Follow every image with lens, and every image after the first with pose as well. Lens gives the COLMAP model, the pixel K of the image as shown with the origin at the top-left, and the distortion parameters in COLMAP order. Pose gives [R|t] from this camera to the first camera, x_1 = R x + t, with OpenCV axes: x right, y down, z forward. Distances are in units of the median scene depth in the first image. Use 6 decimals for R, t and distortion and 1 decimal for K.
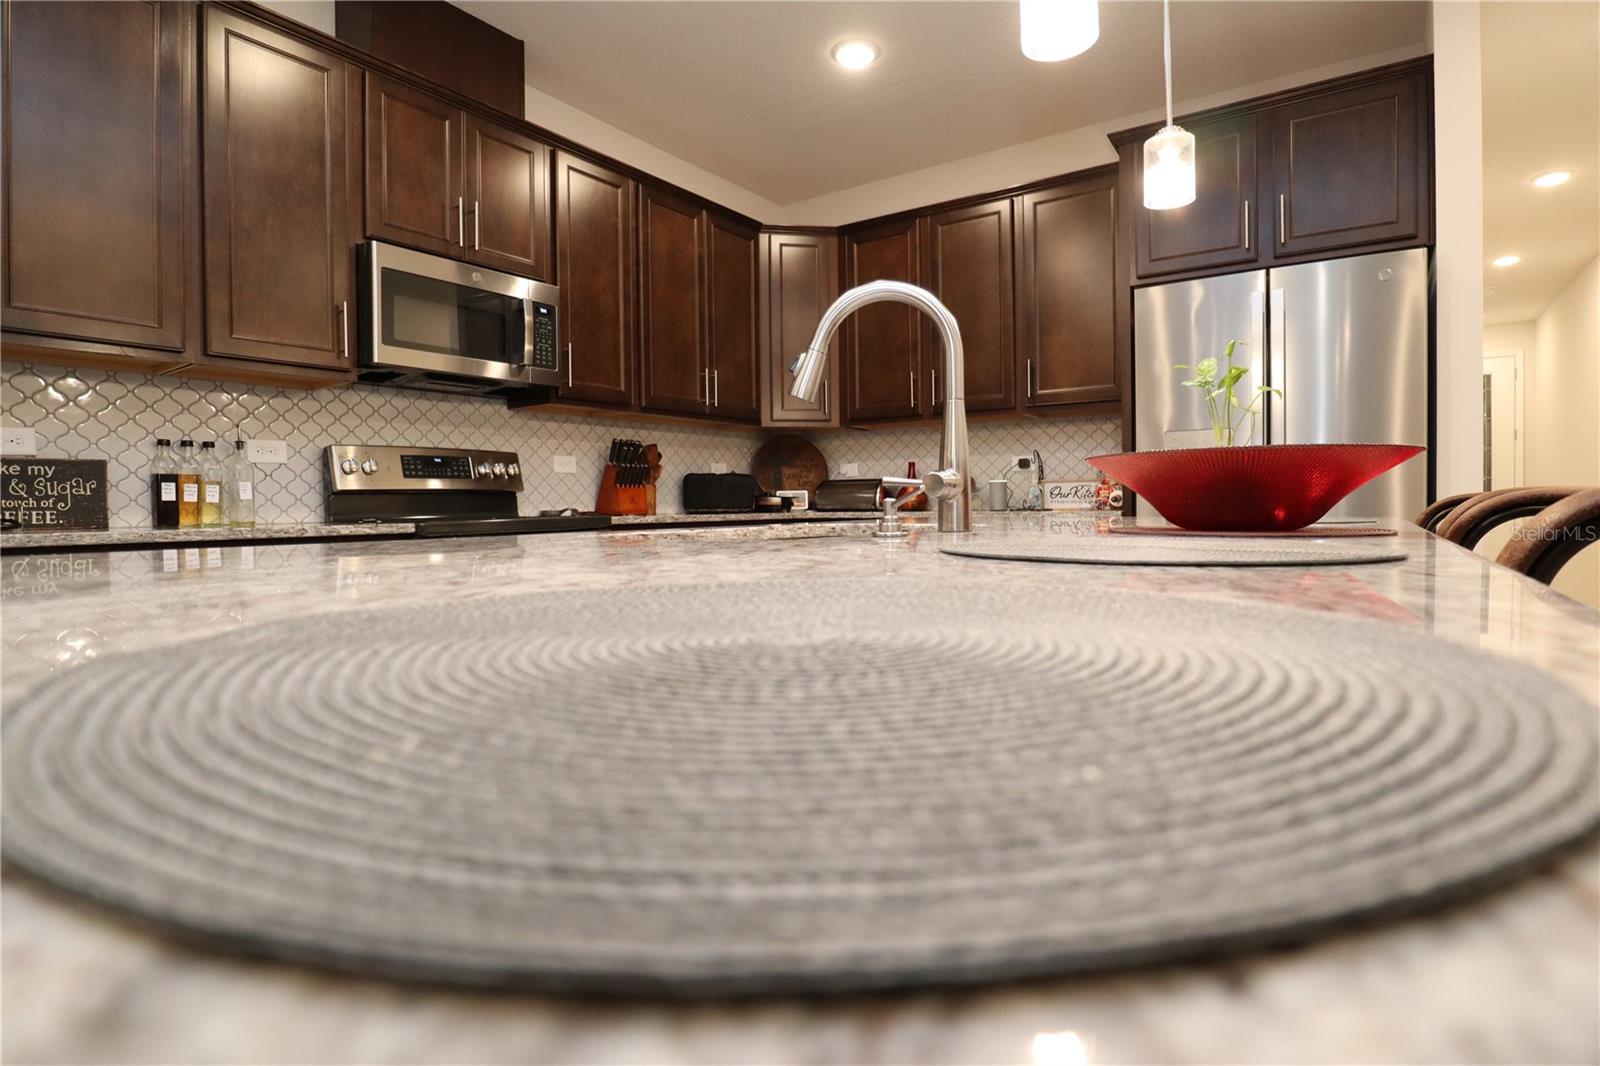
lens RADIAL K [[808.1, 0, 809.4], [0, 808.1, 518.5], [0, 0, 1]] dist [-0.043309, 0.012560]
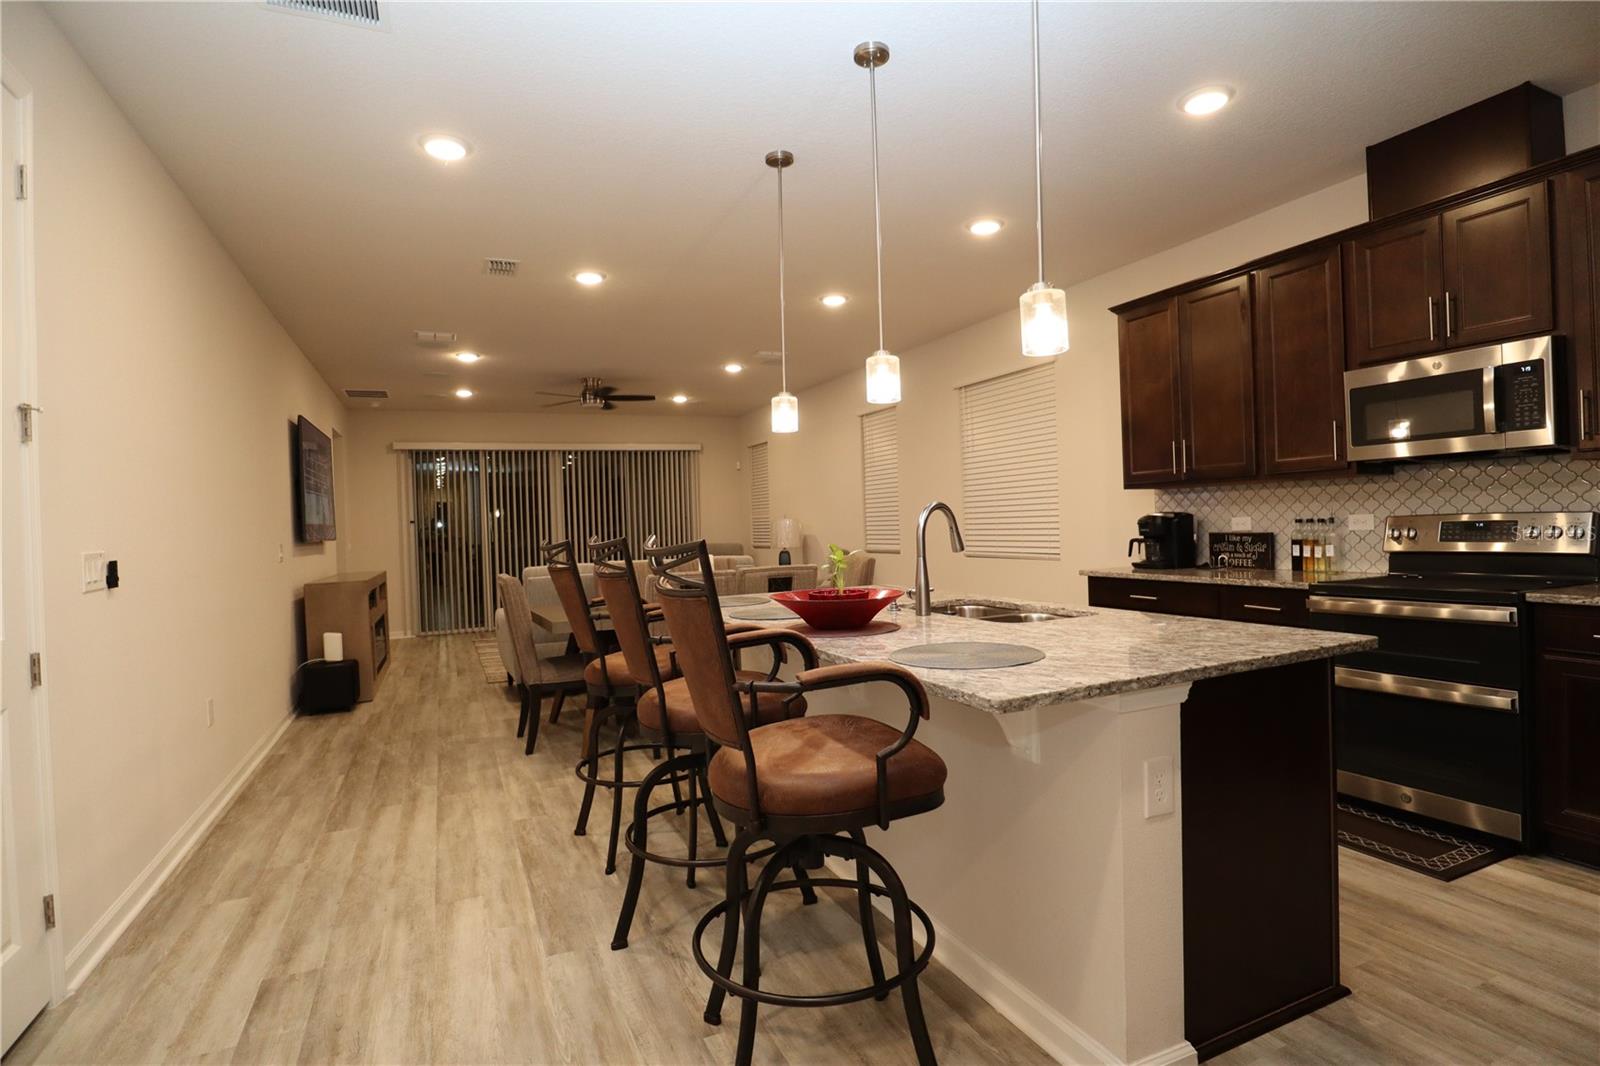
lens RADIAL K [[808.1, 0, 816.5], [0, 808.1, 524.0], [0, 0, 1]] dist [-0.043309, 0.012560]
pose [[-0.498086, 0.029593, -0.866622, 0.892060], [0.021791, 0.999529, 0.021607, -0.113713], [0.866854, -0.008122, -0.498497, 0.732167]]
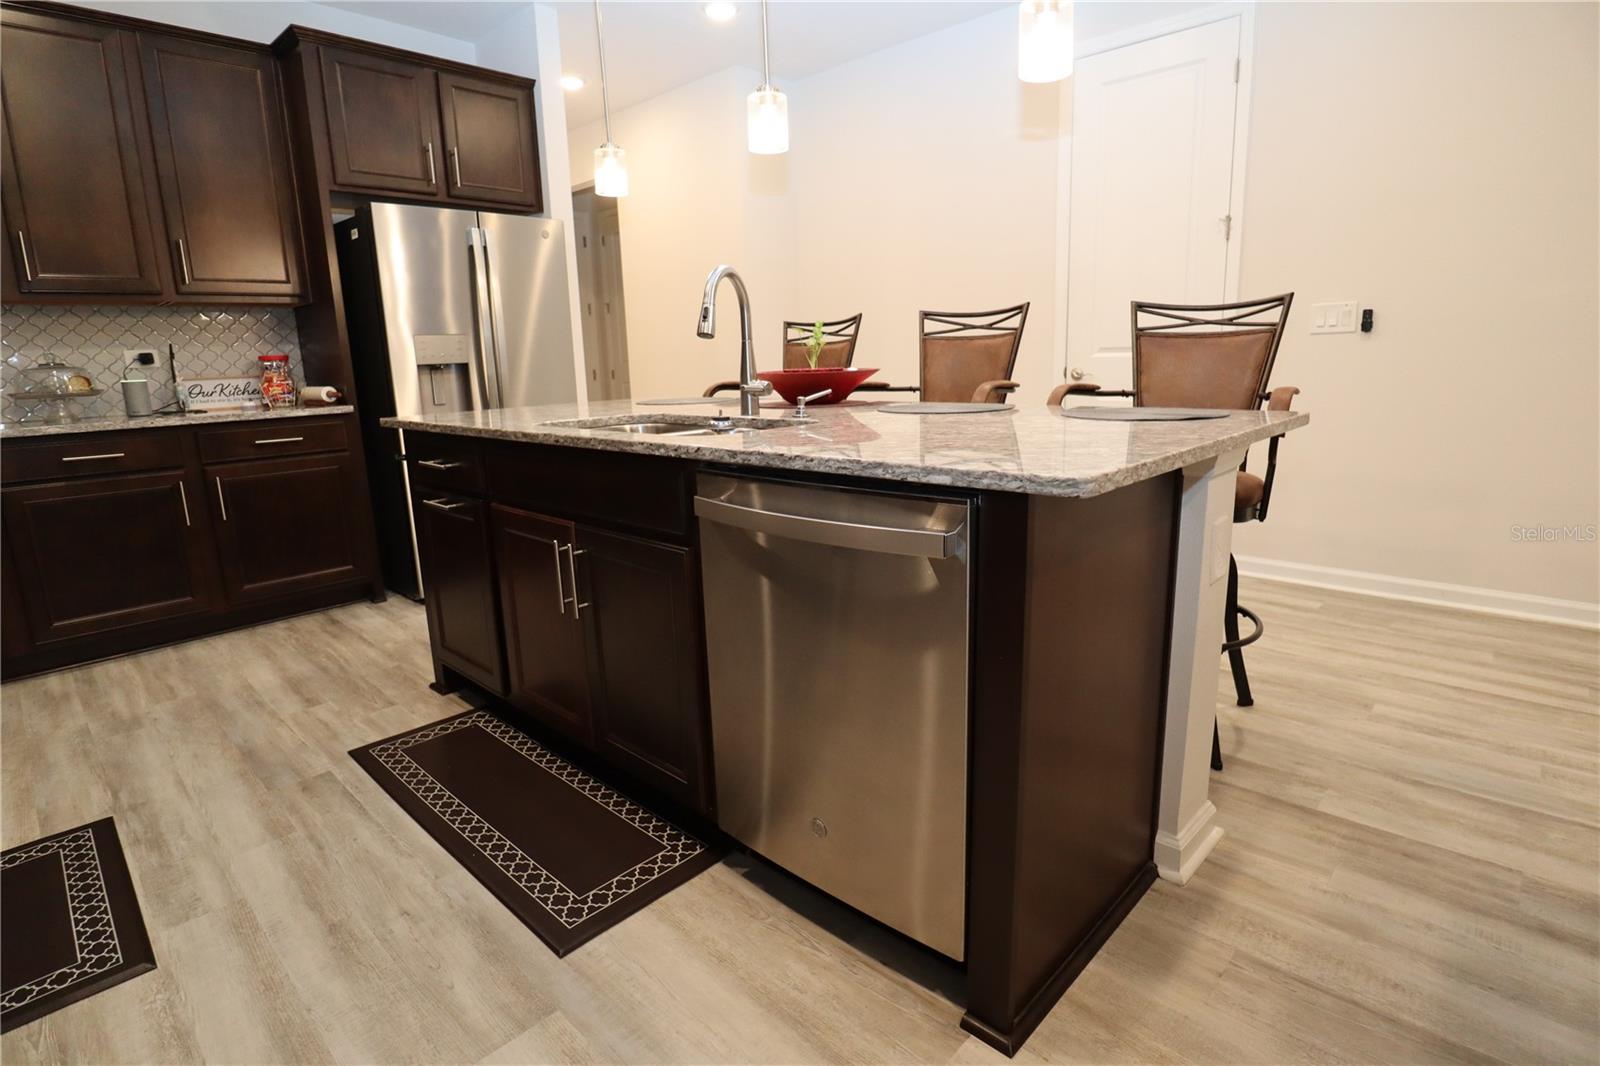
lens RADIAL K [[808.1, 0, 810.0], [0, 808.1, 522.5], [0, 0, 1]] dist [-0.043309, 0.012560]
pose [[0.148293, -0.197854, 0.968949, -0.627426], [0.047808, 0.980071, 0.192808, -0.033934], [-0.987787, 0.017731, 0.154796, 0.232273]]
